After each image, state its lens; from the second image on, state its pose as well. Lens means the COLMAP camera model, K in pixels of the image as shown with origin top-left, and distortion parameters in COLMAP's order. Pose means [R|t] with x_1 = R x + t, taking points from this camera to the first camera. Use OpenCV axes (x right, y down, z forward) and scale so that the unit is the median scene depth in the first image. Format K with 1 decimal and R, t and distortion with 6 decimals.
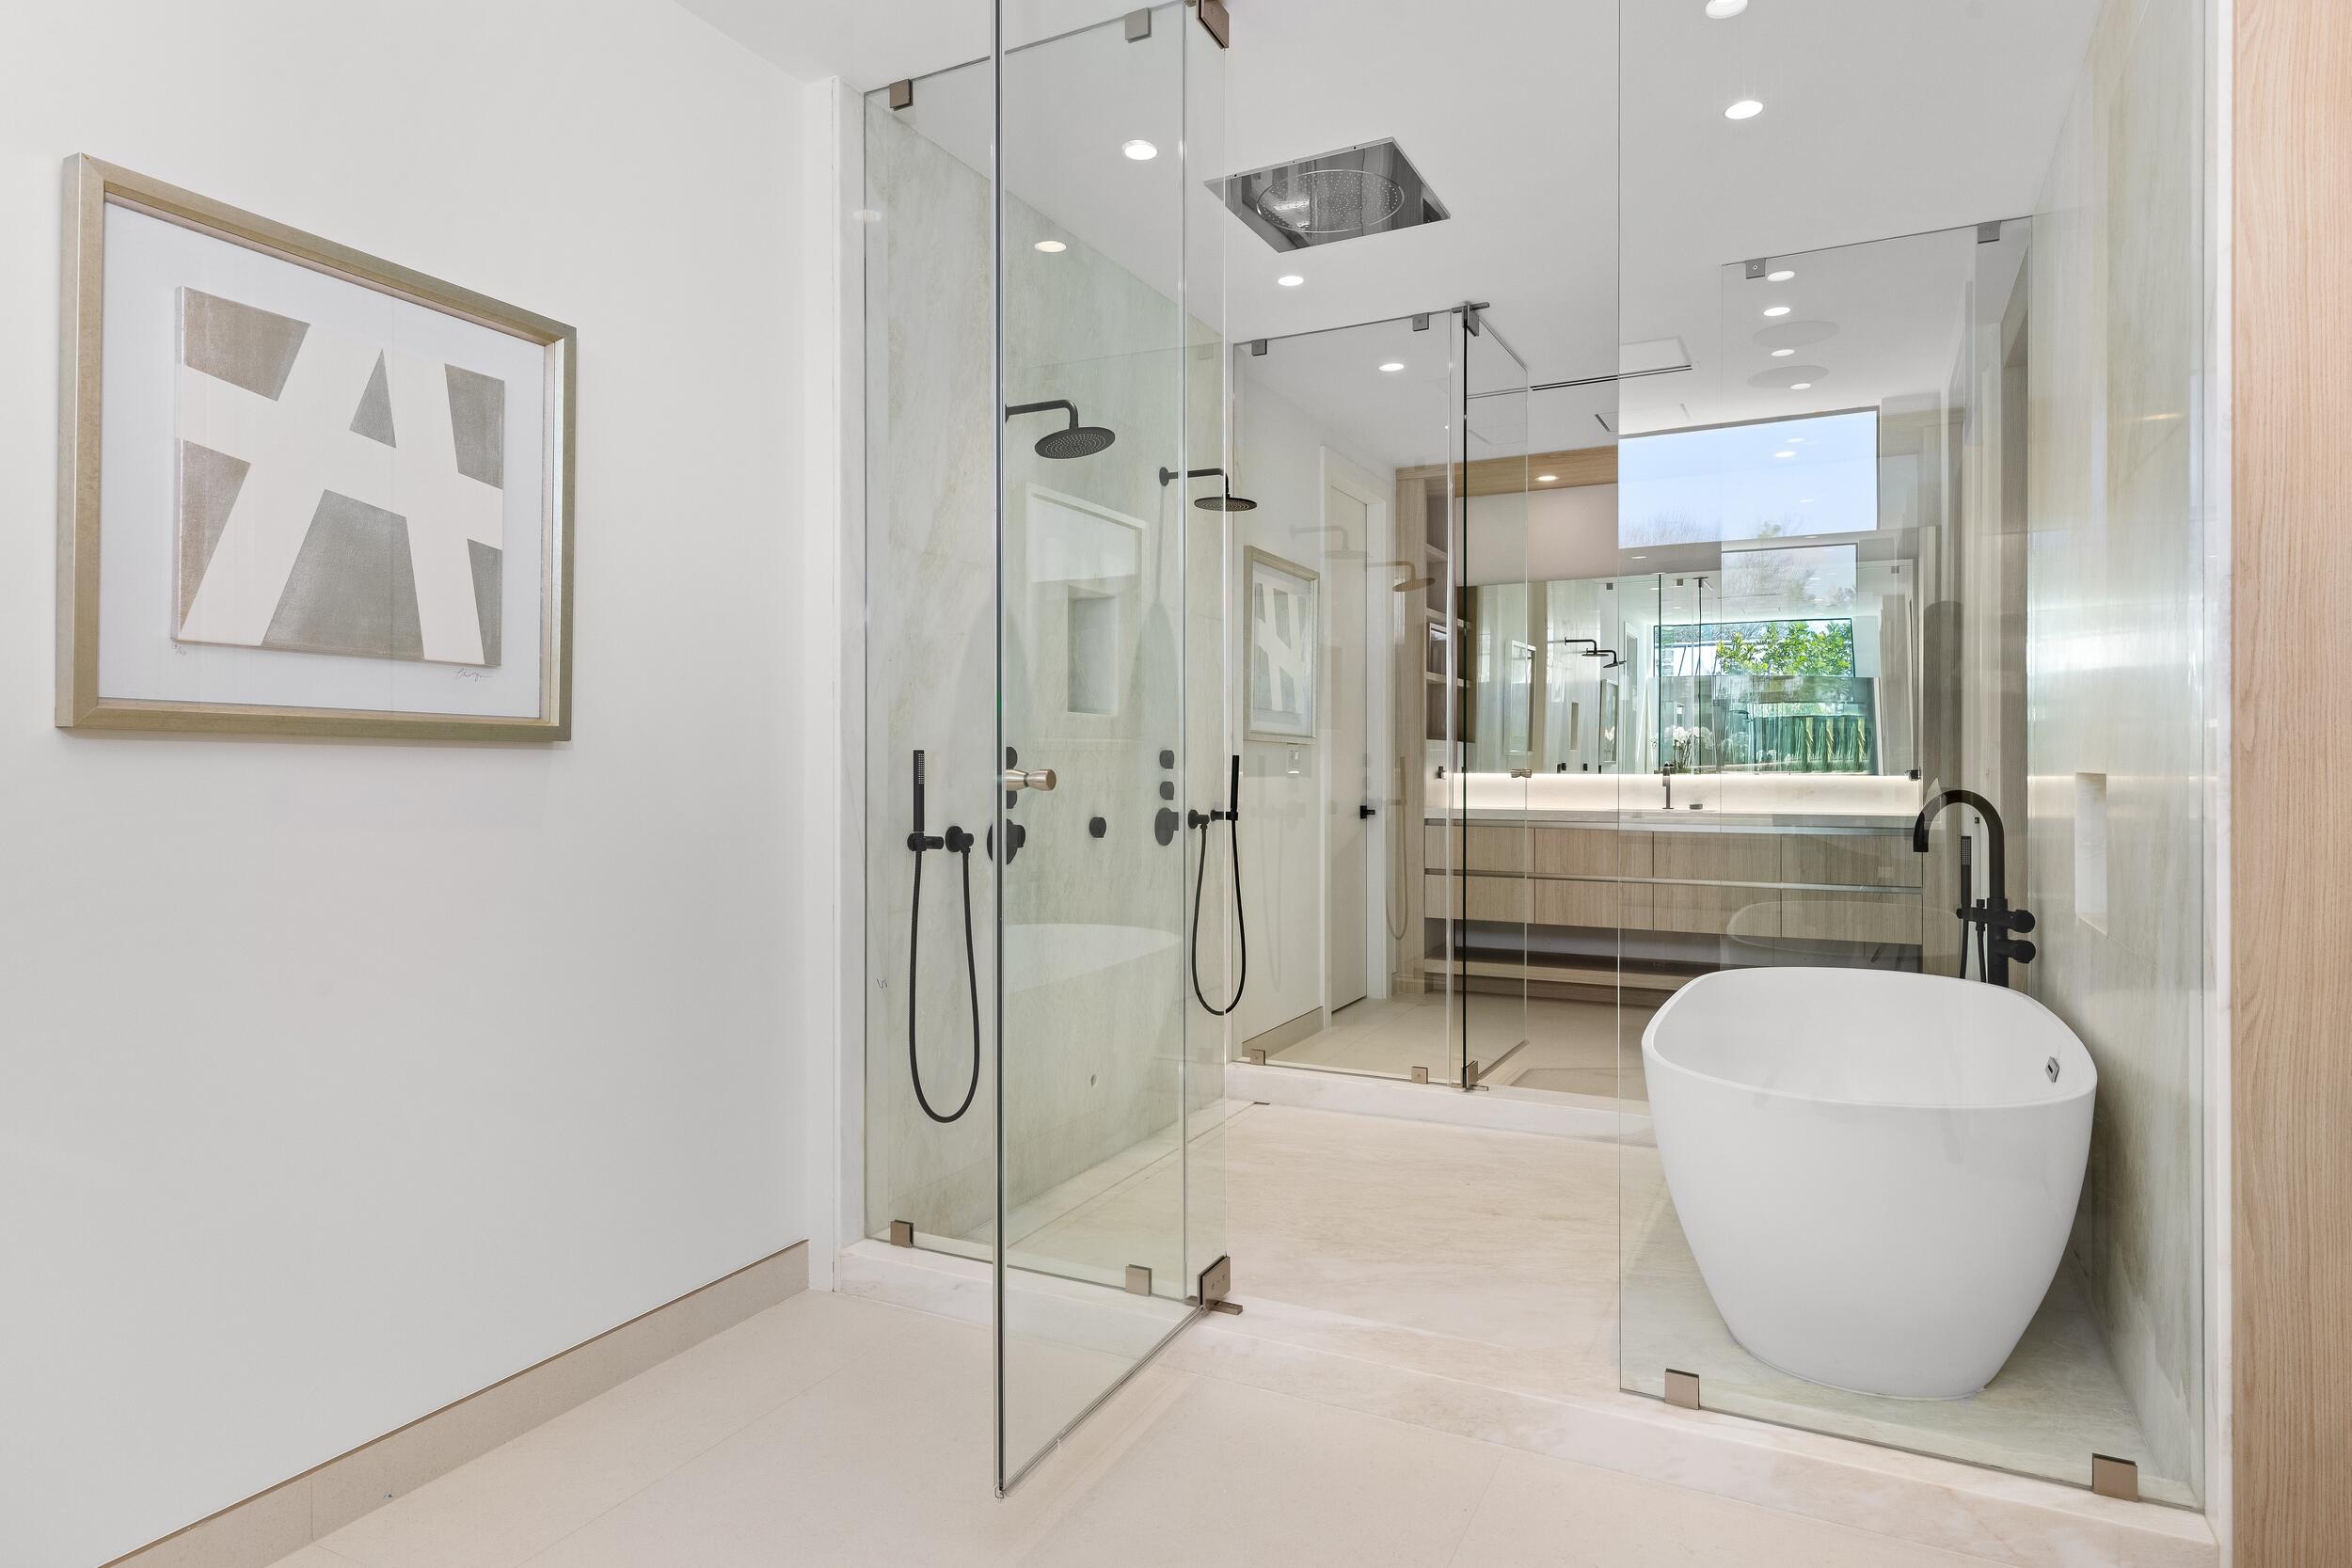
lens RADIAL K [[1240.9, 0, 1189.2], [0, 1240.9, 798.1], [0, 0, 1]] dist [-0.006444, -0.000281]
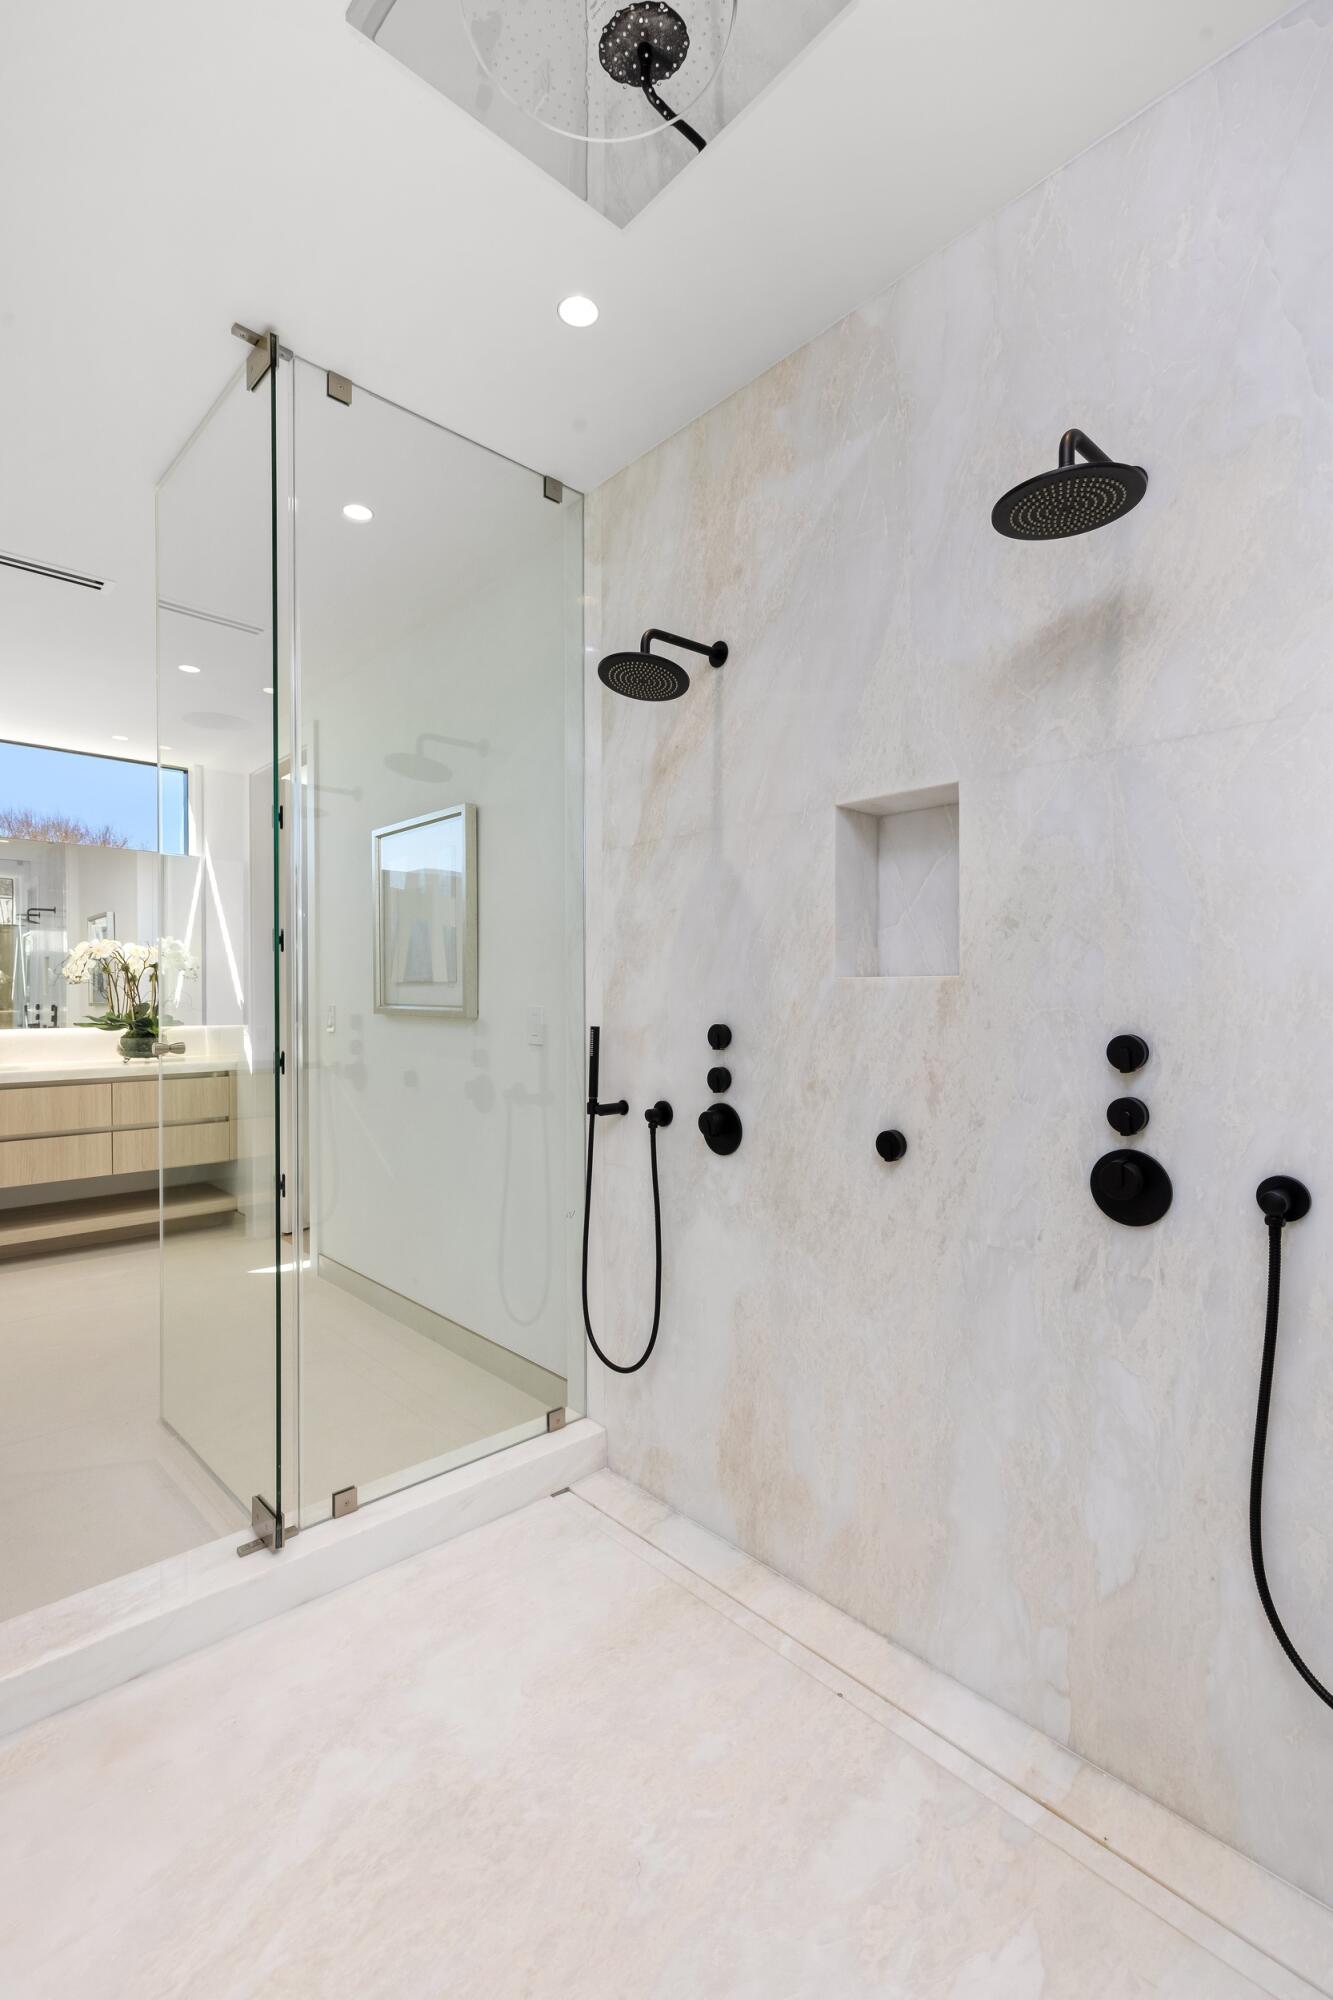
lens RADIAL K [[914.1, 0, 675.8], [0, 914.1, 994.5], [0, 0, 1]] dist [0.007608, 0.000473]
pose [[-0.344805, 0.018716, -0.938488, 0.526354], [-0.007042, 0.999722, 0.022524, -0.083997], [0.938648, 0.014375, -0.344577, 1.295126]]
